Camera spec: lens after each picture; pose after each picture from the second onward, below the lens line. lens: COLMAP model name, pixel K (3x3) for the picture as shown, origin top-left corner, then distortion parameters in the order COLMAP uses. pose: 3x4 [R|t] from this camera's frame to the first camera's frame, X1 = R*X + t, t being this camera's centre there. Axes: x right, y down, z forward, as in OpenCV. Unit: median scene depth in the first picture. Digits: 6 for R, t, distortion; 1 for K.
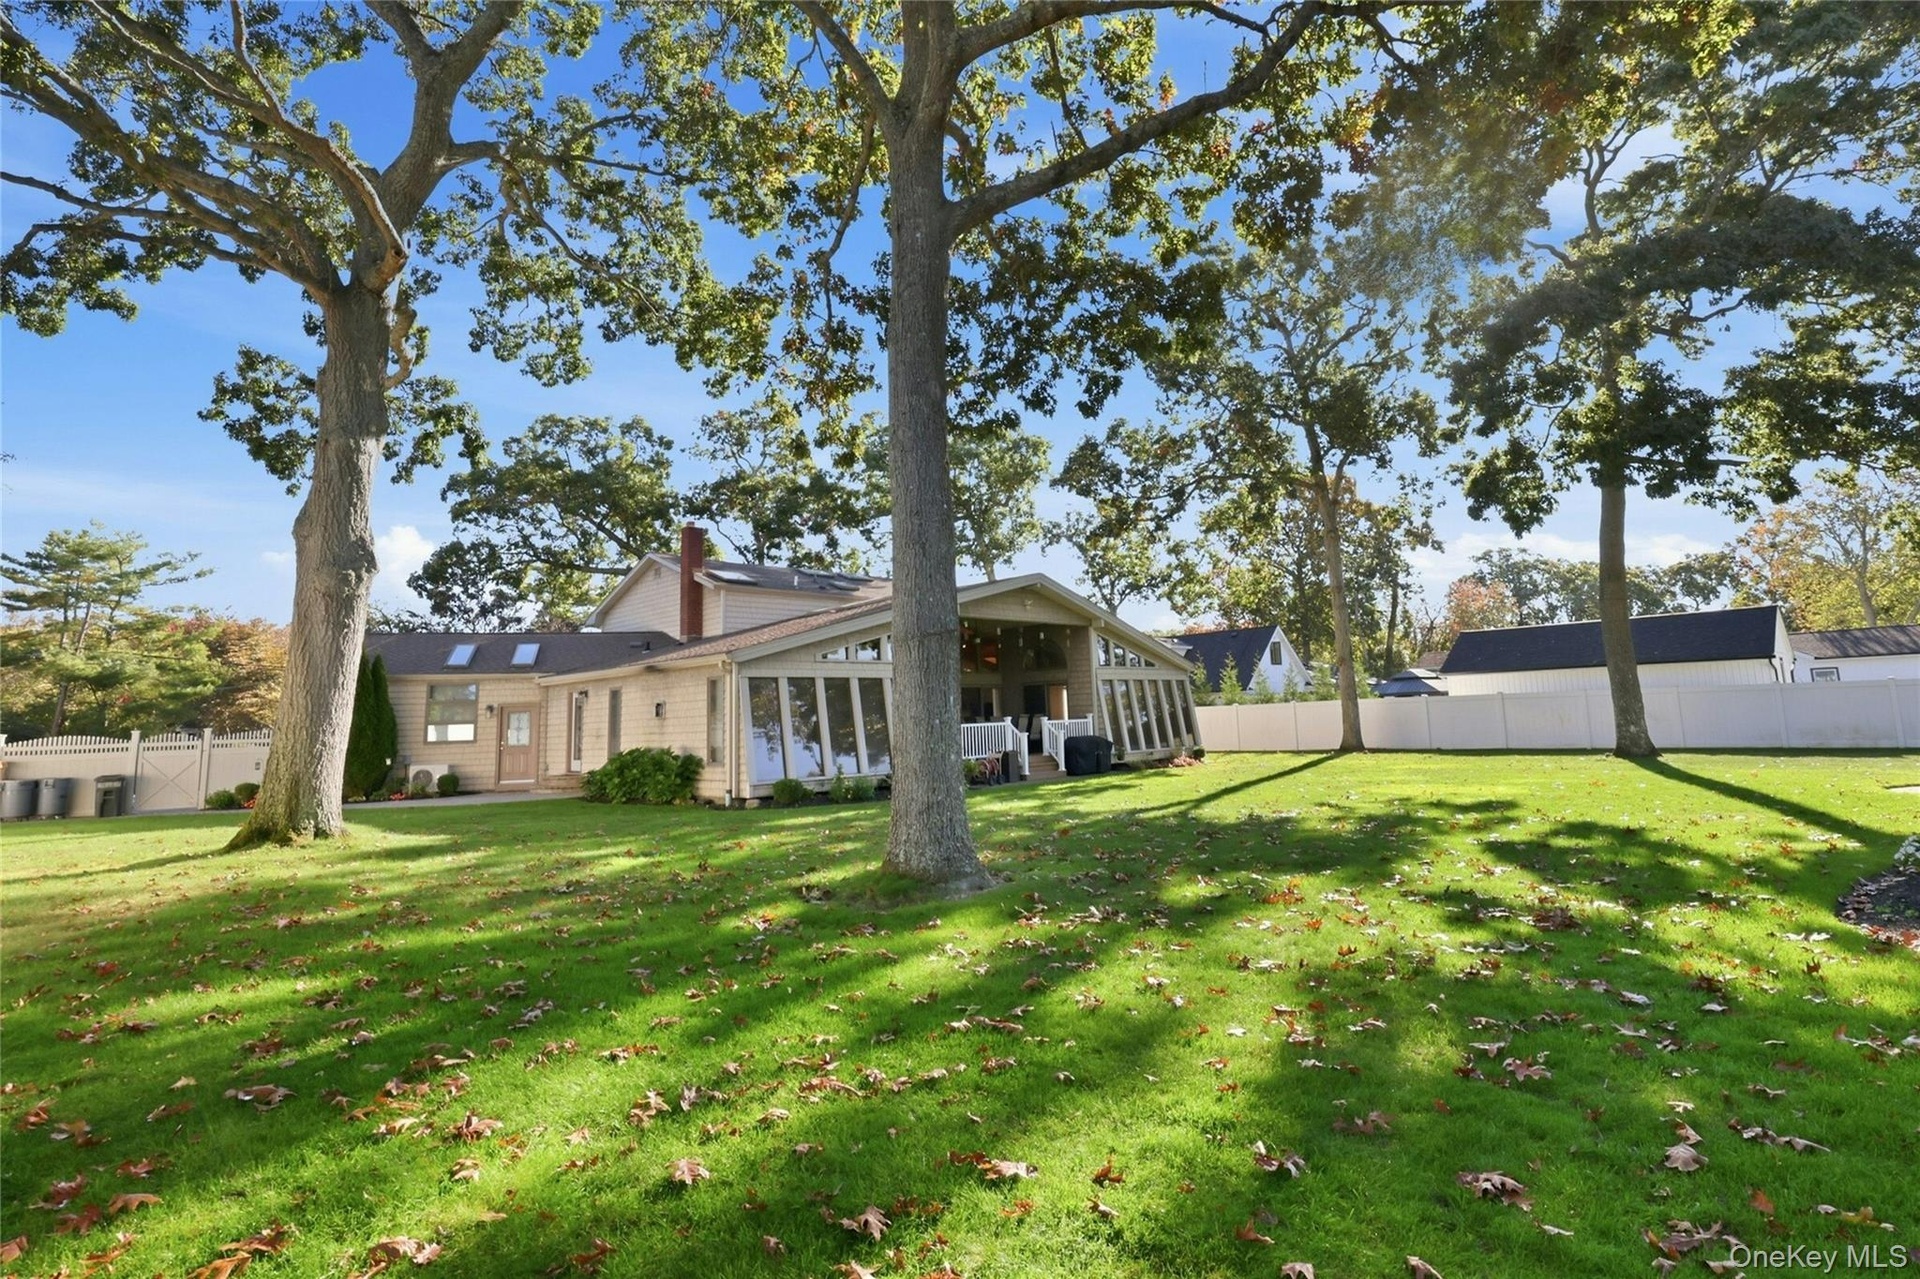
lens RADIAL K [[904.4, 0, 959.4], [0, 904.4, 620.4], [0, 0, 1]] dist [0.000497, -0.001044]
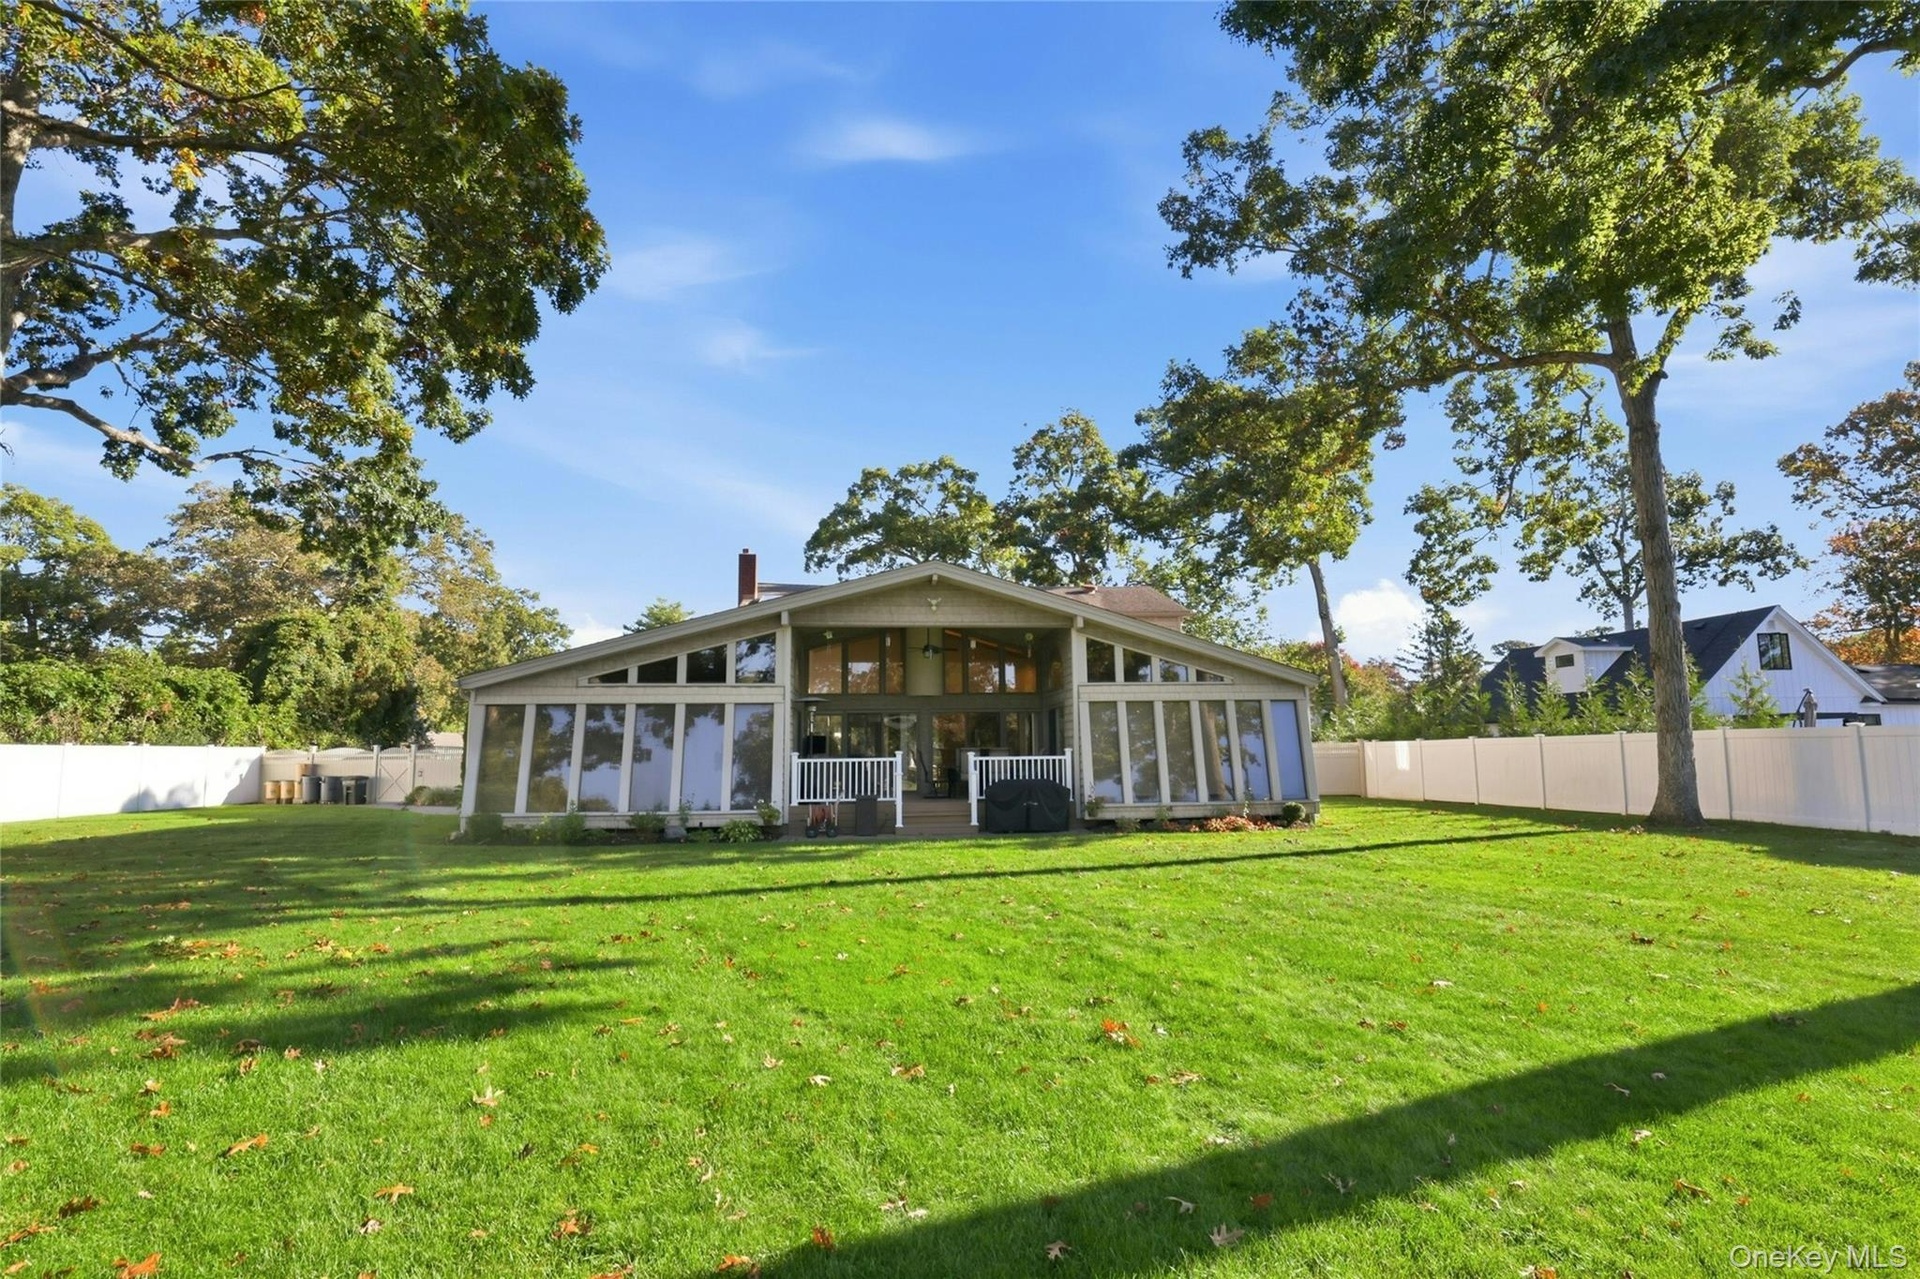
lens RADIAL K [[904.4, 0, 959.4], [0, 904.4, 620.4], [0, 0, 1]] dist [0.000497, -0.001044]
pose [[0.825999, -0.055724, -0.560911, 0.390760], [0.040842, 0.998403, -0.039043, 0.020717], [0.562191, 0.009340, 0.826955, 0.285882]]
